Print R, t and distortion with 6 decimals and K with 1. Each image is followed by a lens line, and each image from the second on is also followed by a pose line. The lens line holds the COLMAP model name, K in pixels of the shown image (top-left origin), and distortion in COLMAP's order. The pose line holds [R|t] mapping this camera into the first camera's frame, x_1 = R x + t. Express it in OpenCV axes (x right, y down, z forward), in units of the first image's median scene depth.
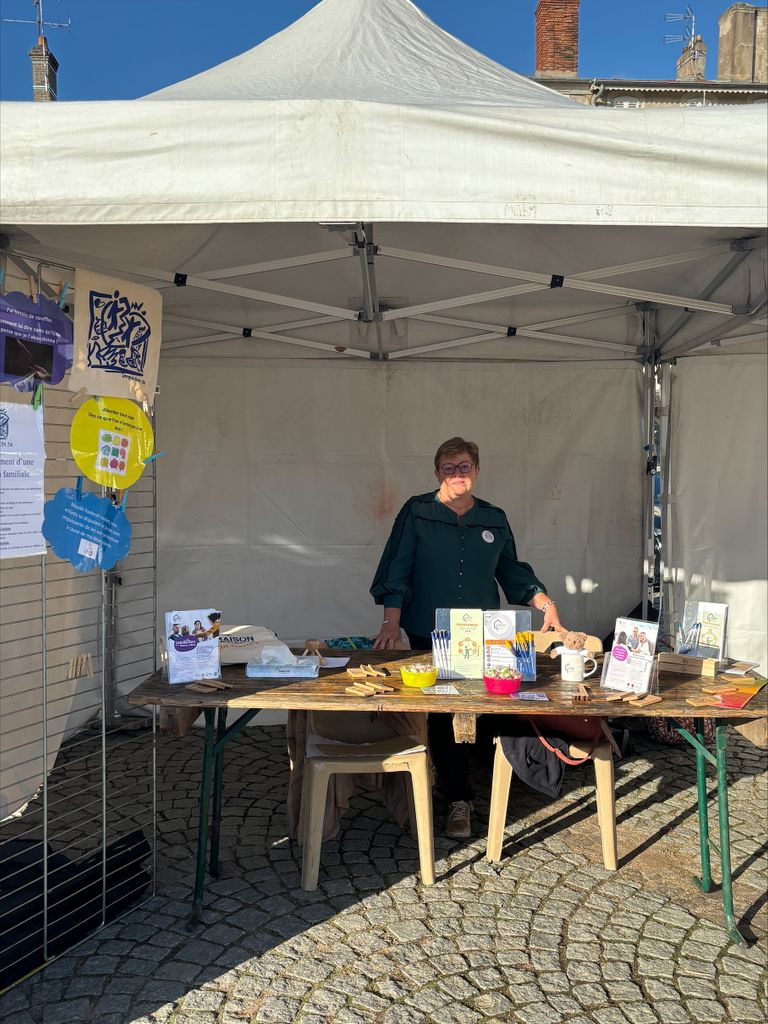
lens RADIAL K [[952.8, 0, 386.7], [0, 952.8, 516.1], [0, 0, 1]] dist [0.036892, -0.004593]
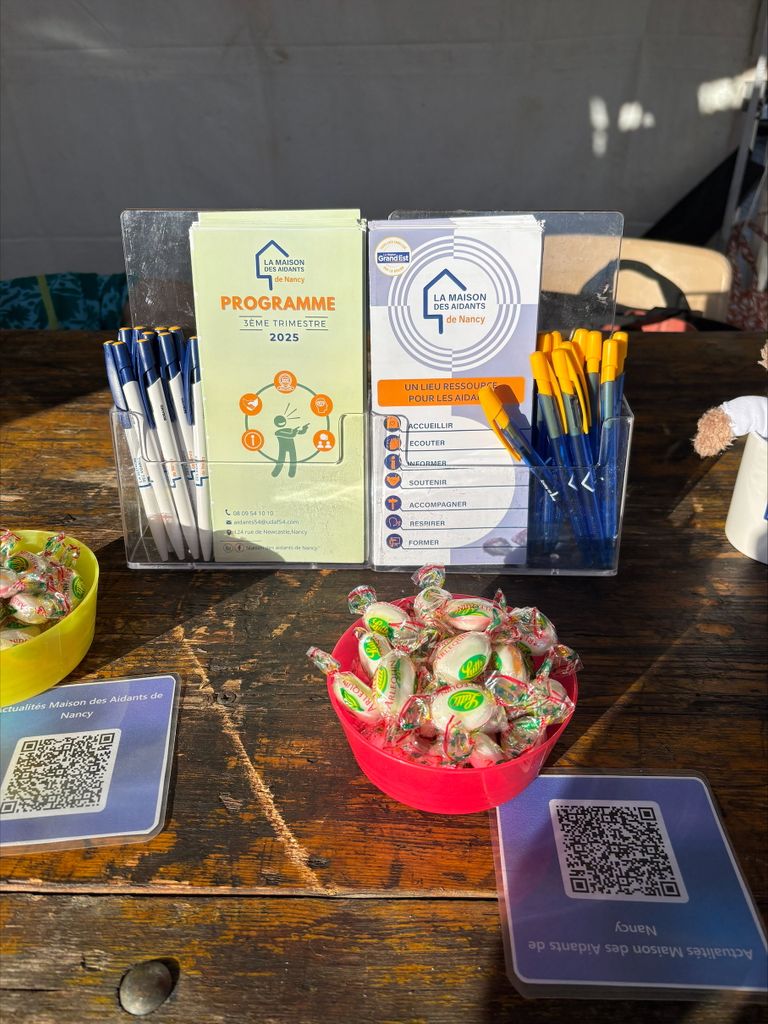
lens RADIAL K [[777.3, 0, 387.1], [0, 777.3, 515.1], [0, 0, 1]] dist [0.056275, -0.057087]
pose [[0.999781, -0.020417, 0.004642, 0.106597], [0.015444, 0.868808, 0.494909, 0.076755], [-0.014138, -0.494729, 0.868933, 0.867903]]
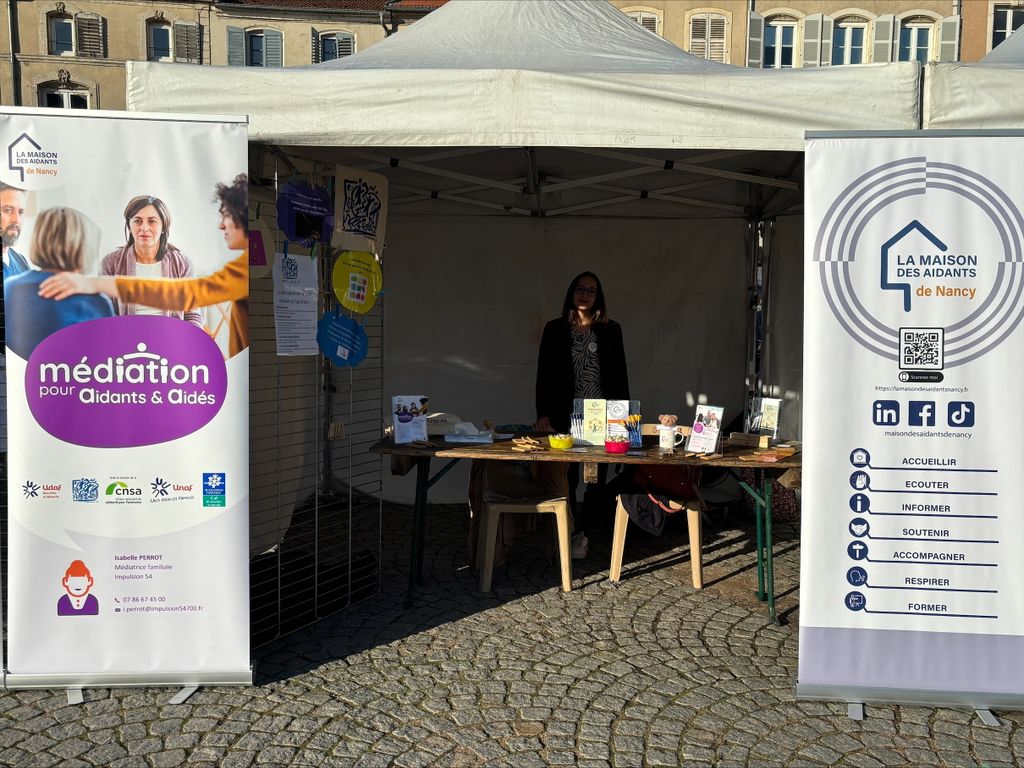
lens RADIAL K [[952.8, 0, 508.5], [0, 952.8, 391.6], [0, 0, 1]] dist [0.036892, -0.004593]
pose [[0.999153, 0.012603, -0.039179, 0.008446], [-0.011115, 0.999217, 0.037971, 0.034416], [0.039627, -0.037503, 0.998510, -0.466571]]
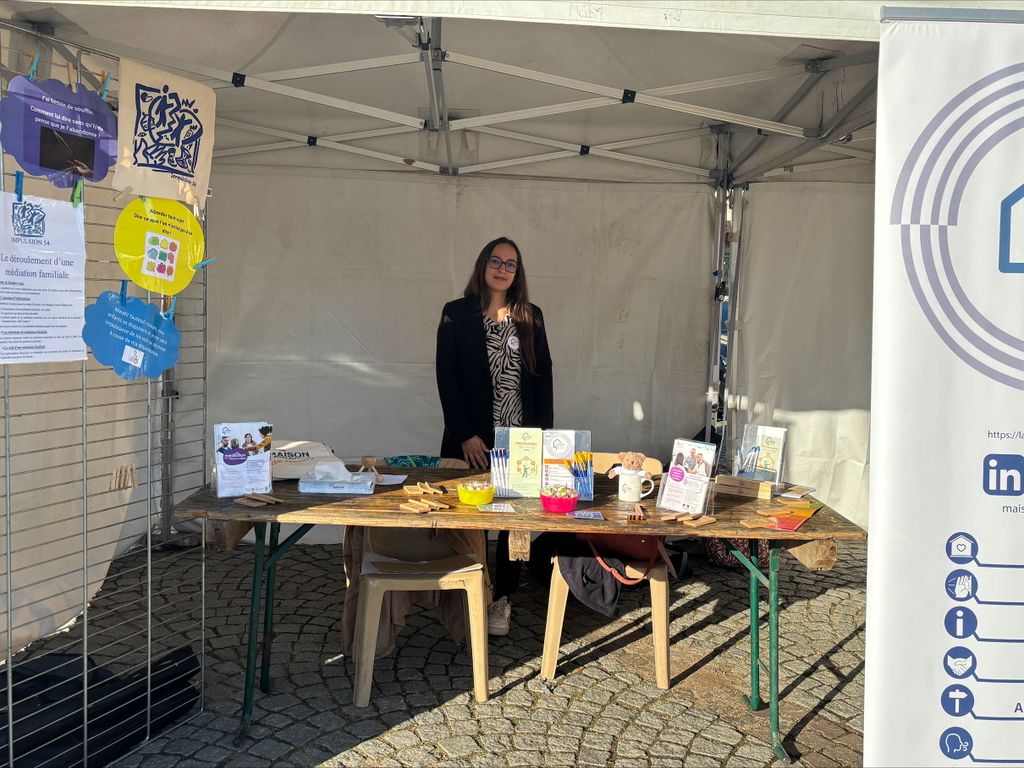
lens RADIAL K [[954.0, 0, 508.1], [0, 954.0, 387.3], [0, 0, 1]] dist [0.036821, -0.003941]
pose [[0.998580, 0.022641, 0.048217, 0.017378], [-0.024909, 0.998586, 0.046957, 0.010157], [-0.047085, -0.048092, 0.997733, 0.018202]]
